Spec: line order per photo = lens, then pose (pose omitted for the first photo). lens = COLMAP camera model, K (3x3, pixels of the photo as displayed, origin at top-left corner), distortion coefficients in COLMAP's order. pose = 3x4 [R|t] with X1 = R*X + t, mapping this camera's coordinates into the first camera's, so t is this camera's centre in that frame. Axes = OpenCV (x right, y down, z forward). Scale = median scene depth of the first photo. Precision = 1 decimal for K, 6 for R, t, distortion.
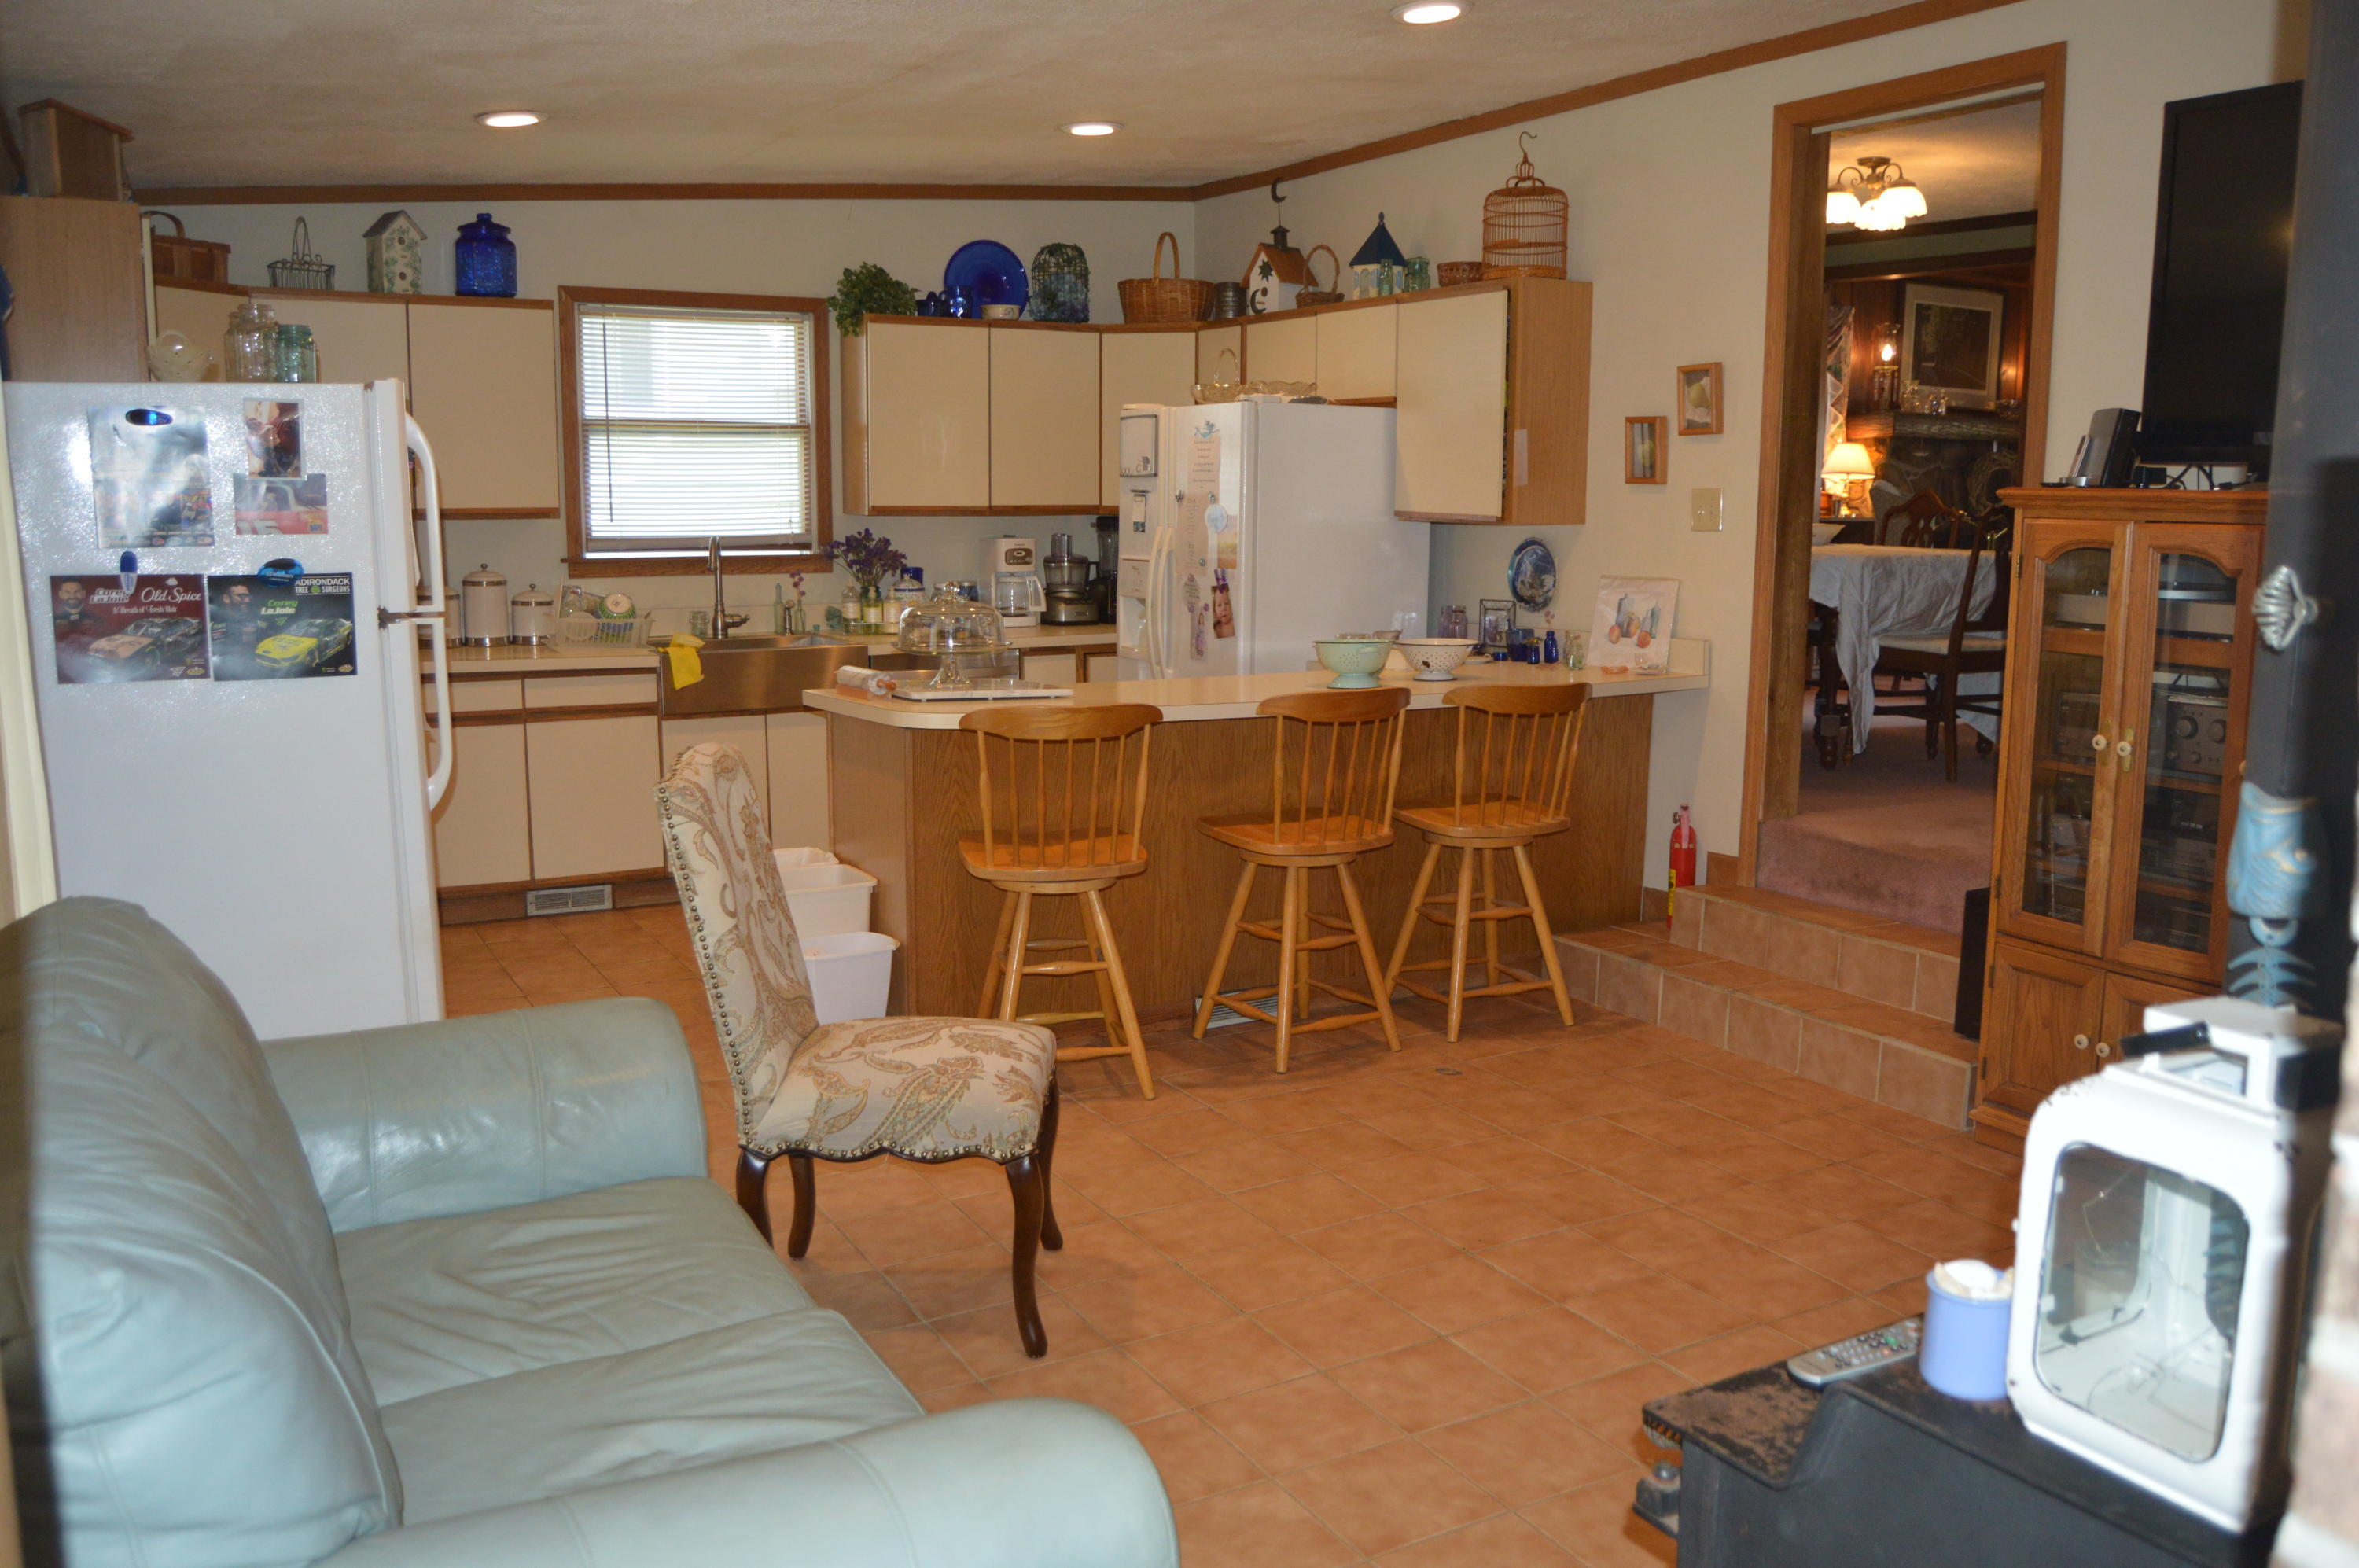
lens RADIAL K [[1931.9, 0, 1179.5], [0, 1931.9, 784.0], [0, 0, 1]] dist [-0.011786, -0.002332]
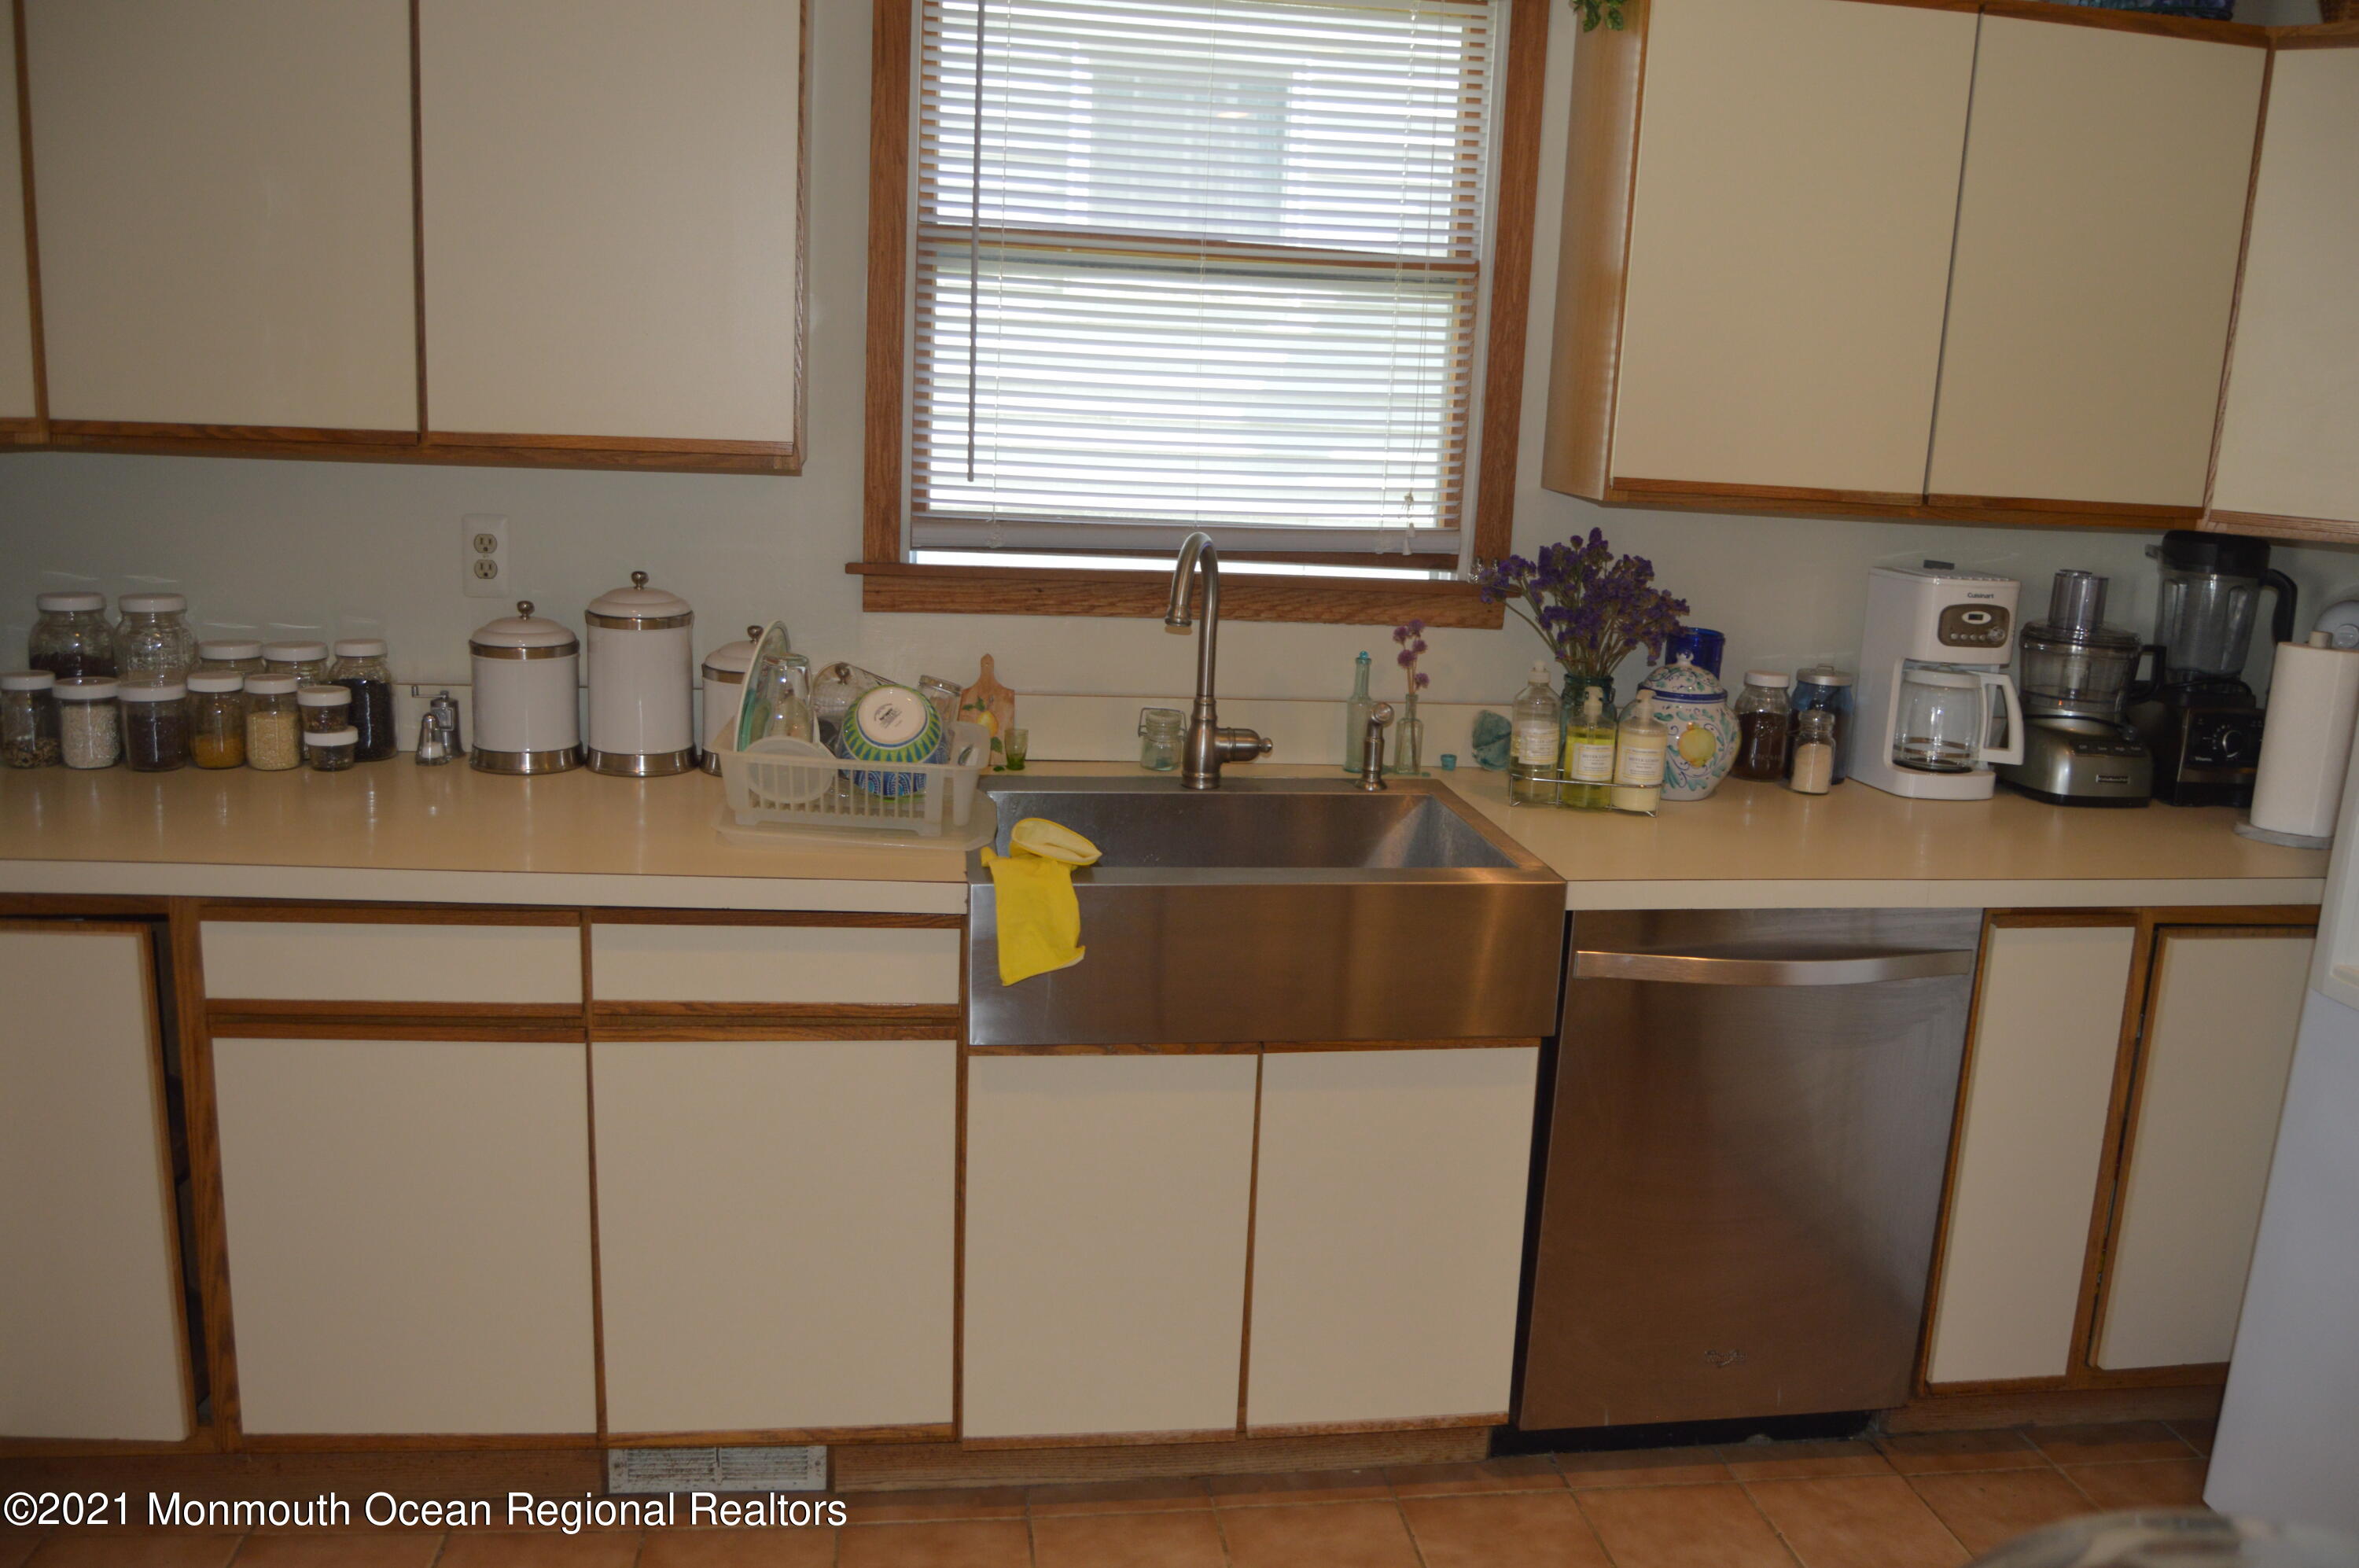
lens RADIAL K [[1808.8, 0, 1179.5], [0, 1808.8, 784.0], [0, 0, 1]] dist [-0.086989, -0.000202]
pose [[0.931920, 0.114440, -0.344136, -0.109589], [-0.098658, 0.993119, 0.063090, -0.096213], [0.348988, -0.024843, 0.936798, 0.627279]]
